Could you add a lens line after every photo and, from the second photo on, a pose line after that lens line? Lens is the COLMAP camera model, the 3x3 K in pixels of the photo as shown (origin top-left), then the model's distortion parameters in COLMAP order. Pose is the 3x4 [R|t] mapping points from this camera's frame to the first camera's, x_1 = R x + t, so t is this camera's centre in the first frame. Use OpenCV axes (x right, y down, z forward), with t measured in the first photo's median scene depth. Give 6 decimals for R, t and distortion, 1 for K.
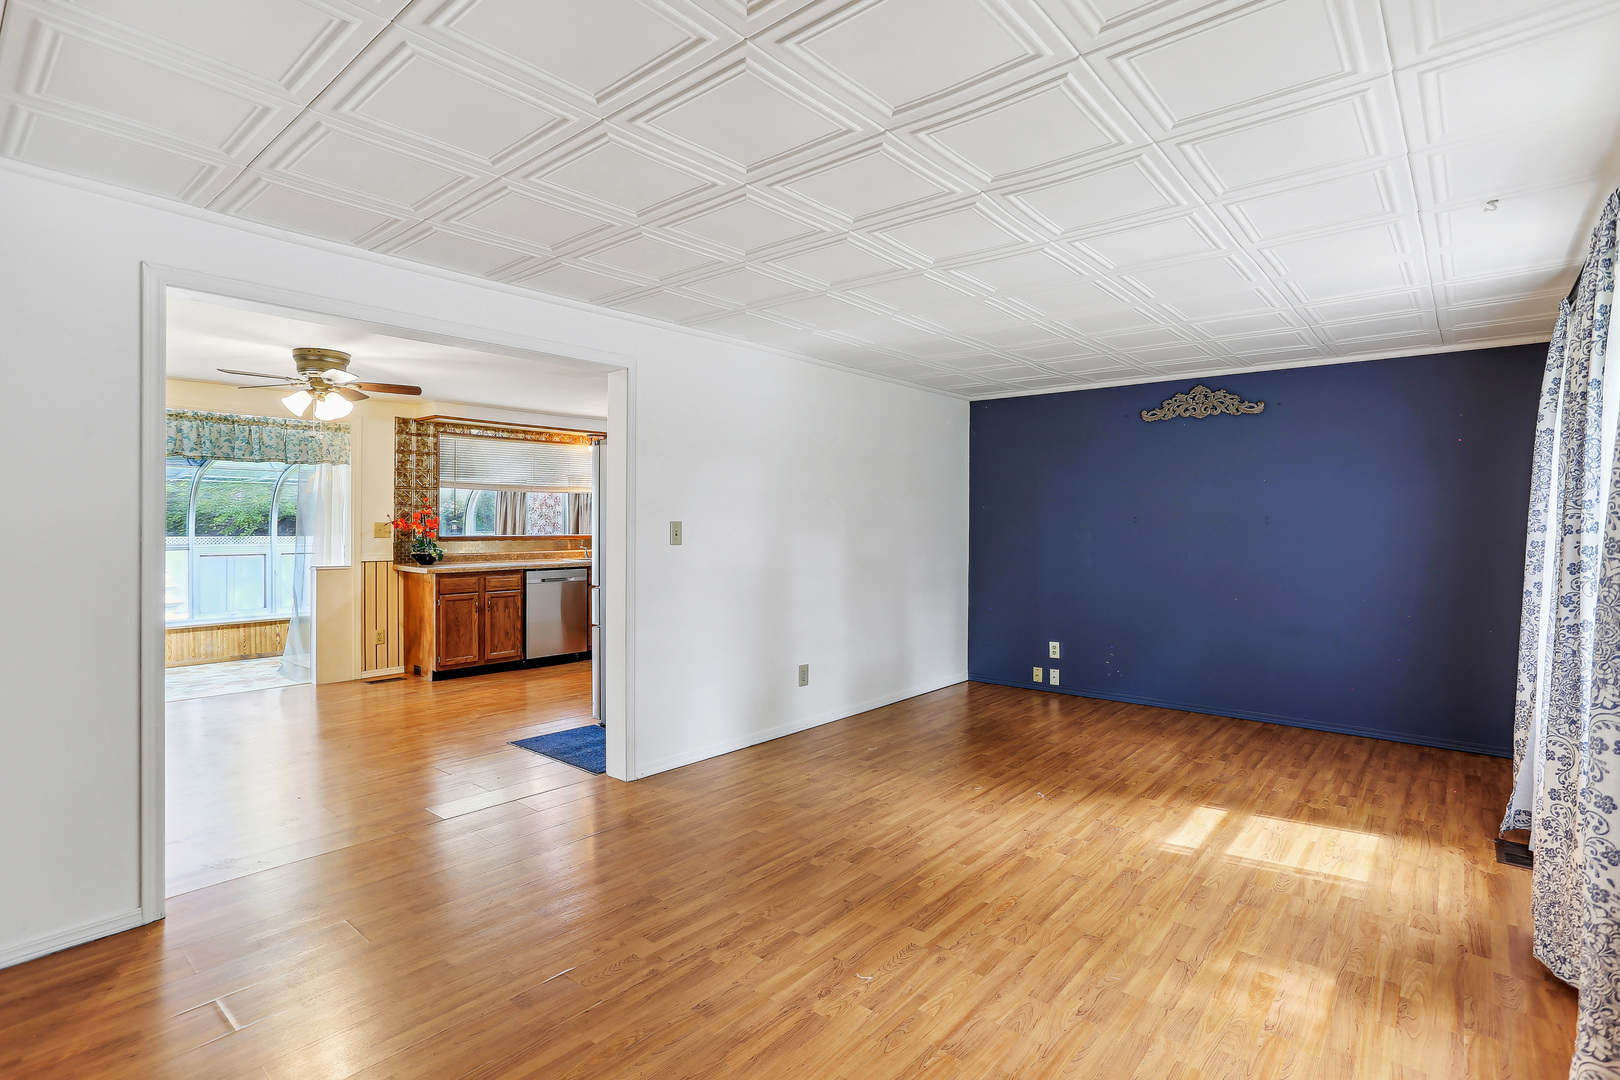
lens RADIAL K [[792.5, 0, 801.9], [0, 792.5, 522.1], [0, 0, 1]] dist [-0.039536, 0.015746]
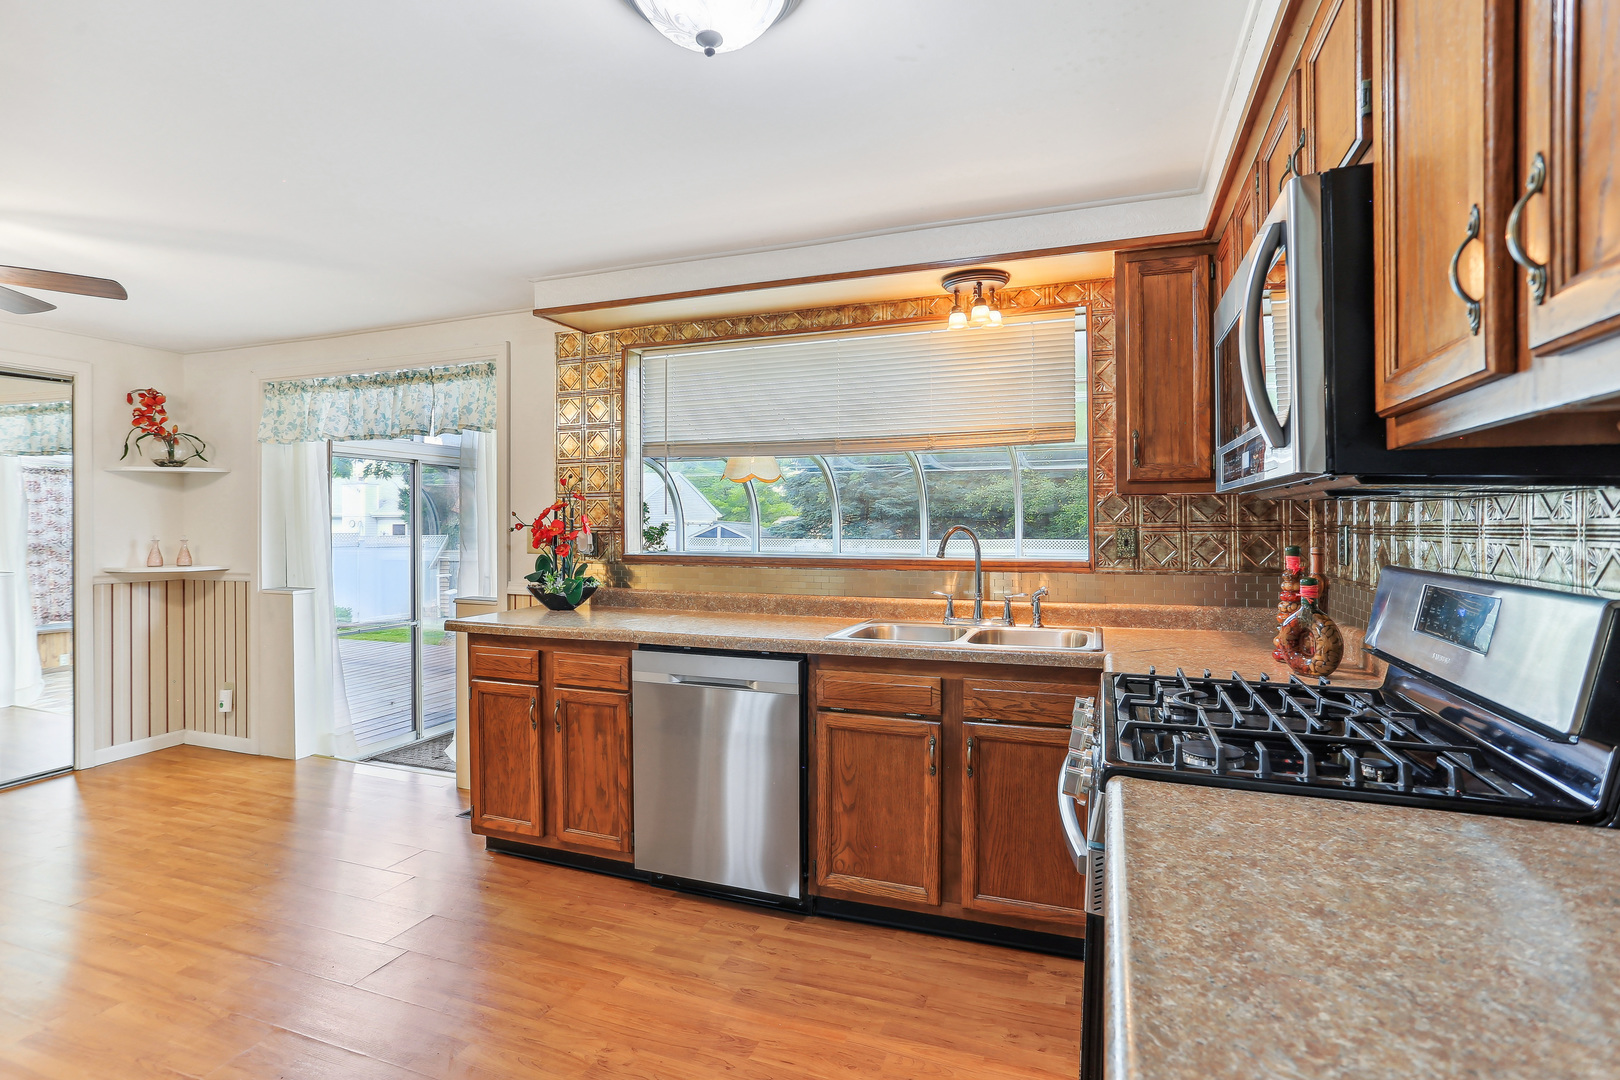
lens RADIAL K [[785.6, 0, 810.0], [0, 785.6, 540.0], [0, 0, 1]] dist [-0.015544, 0.000696]
pose [[0.352314, 0.016128, -0.935743, 0.053358], [0.002087, 0.999835, 0.018018, -0.000116], [0.935880, -0.008301, 0.352222, 0.967141]]
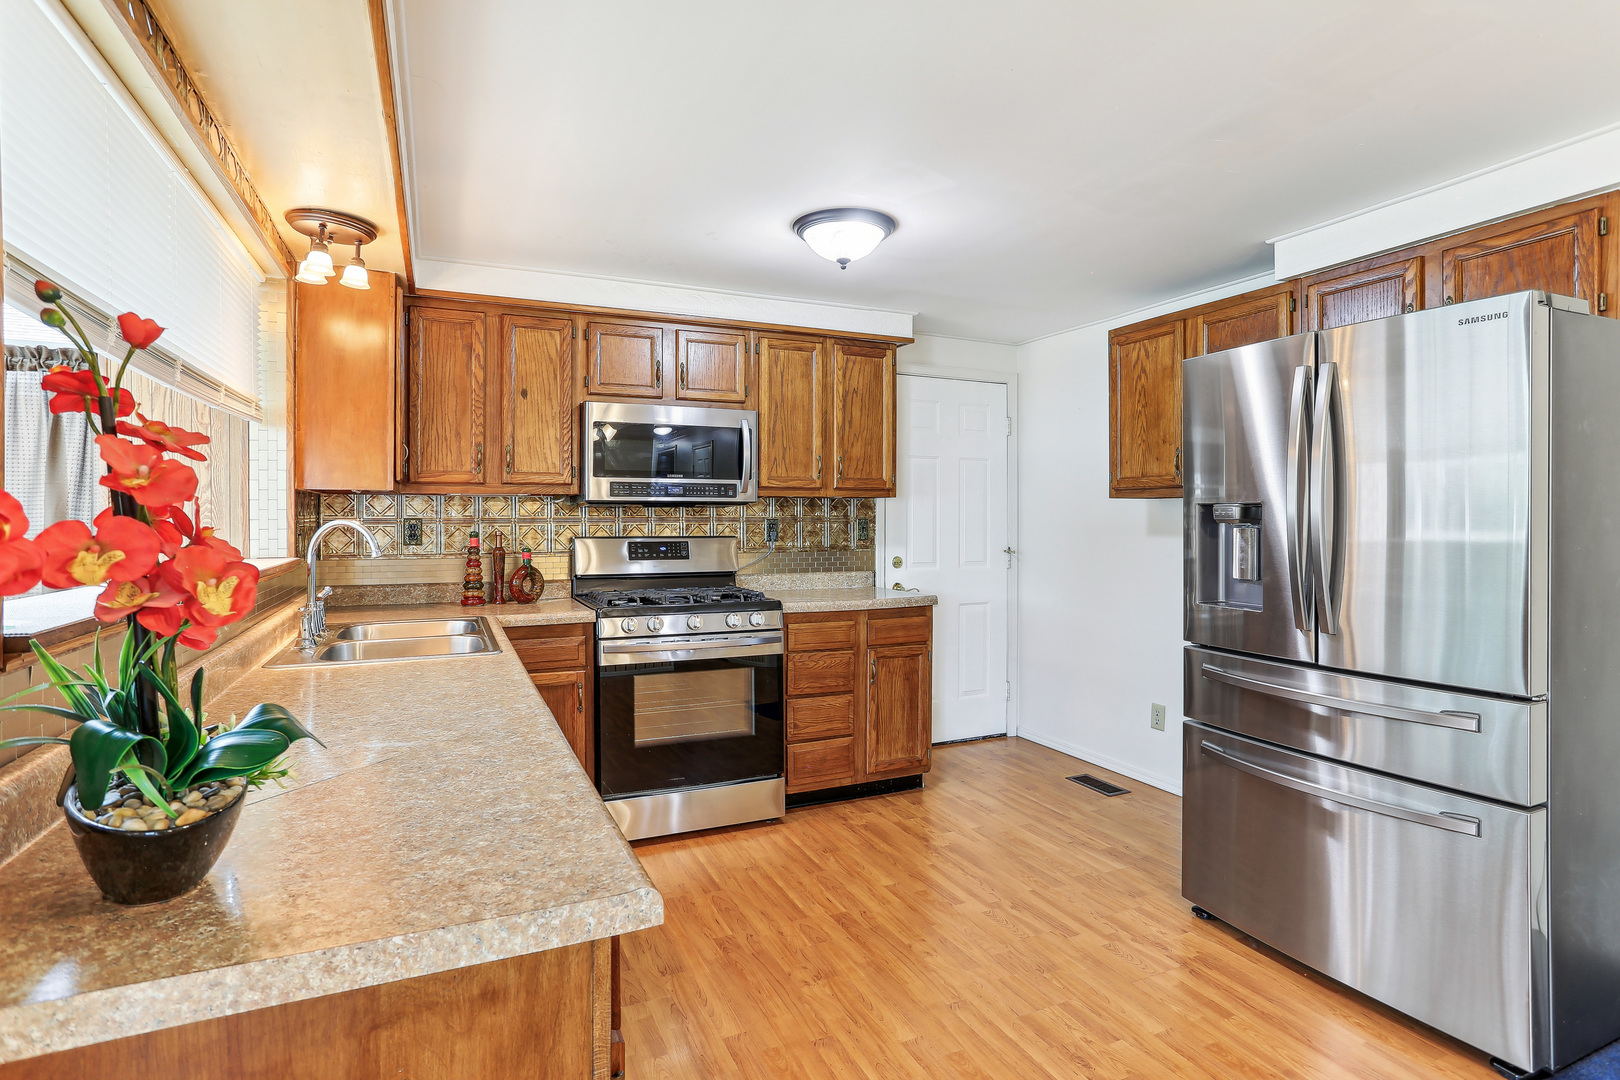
lens RADIAL K [[811.8, 0, 798.7], [0, 811.8, 529.9], [0, 0, 1]] dist [-0.036915, 0.000365]
pose [[0.425246, -0.017193, 0.904915, -0.541624], [0.002993, 0.999841, 0.017590, -0.001073], [-0.905073, -0.004772, 0.425229, 0.858416]]
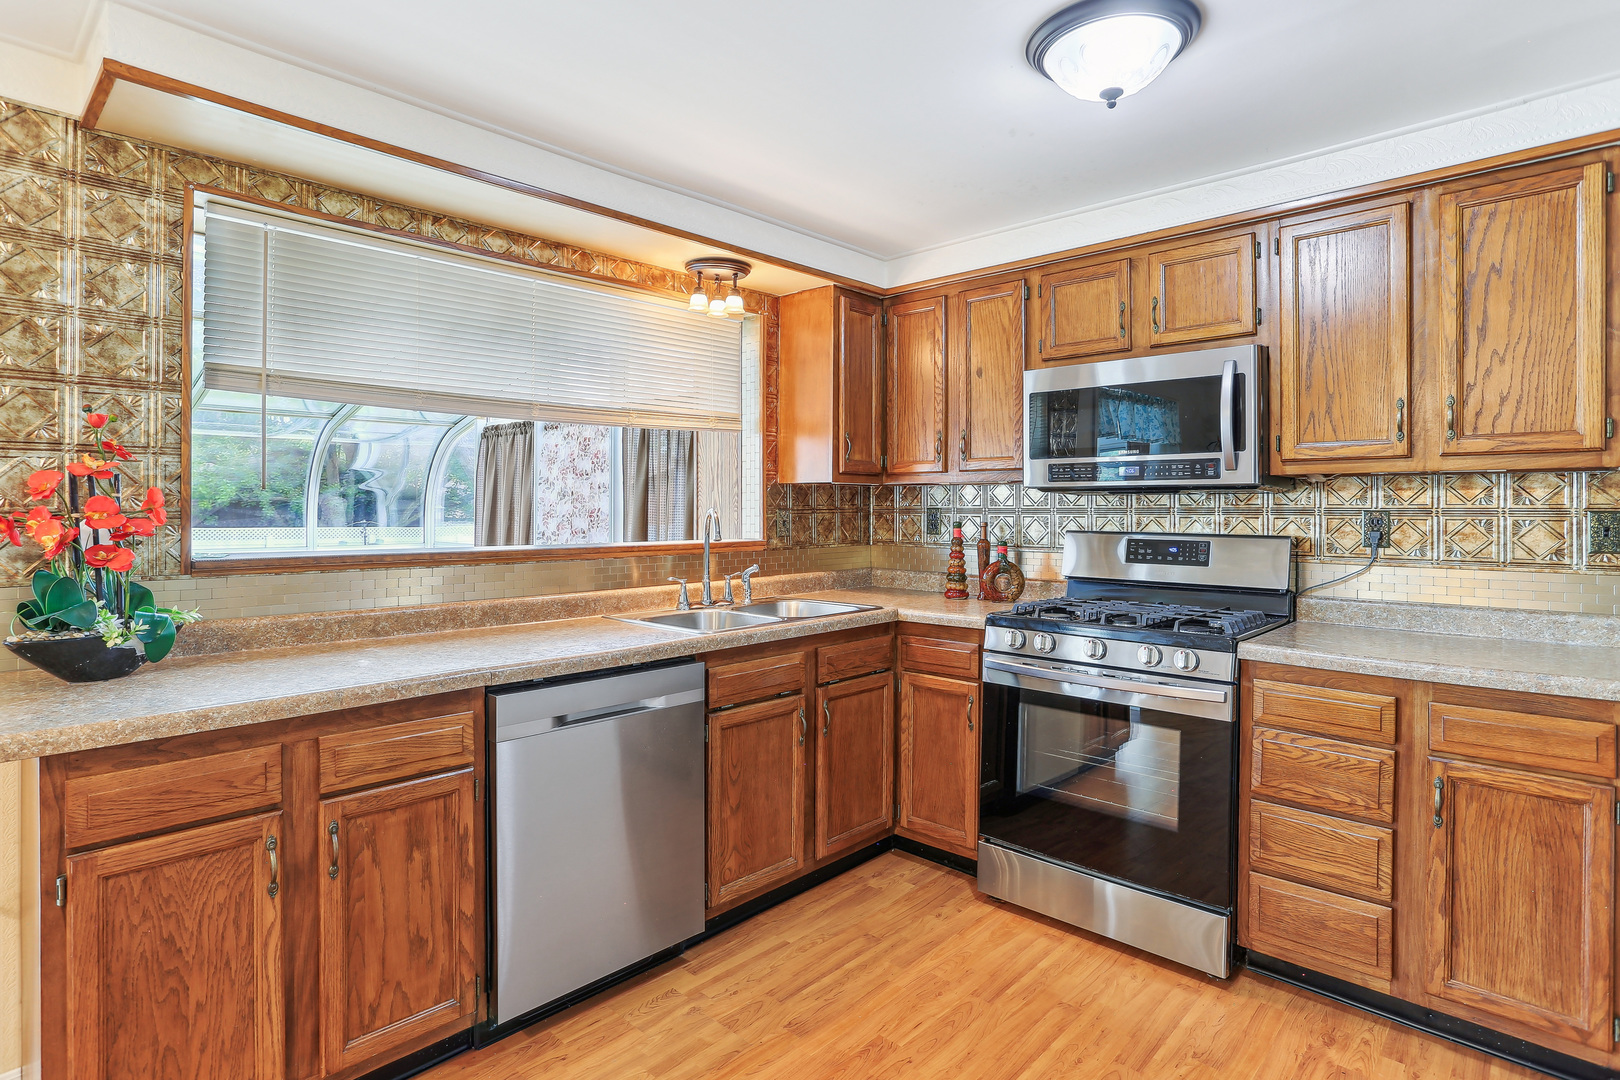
lens RADIAL K [[831.1, 0, 802.5], [0, 831.1, 513.7], [0, 0, 1]] dist [-0.030528, 0.001234]
pose [[0.998763, -0.000381, -0.049717, -0.238839], [0.000718, 0.999977, 0.006768, -0.000084], [0.049713, -0.006796, 0.998740, 0.748499]]
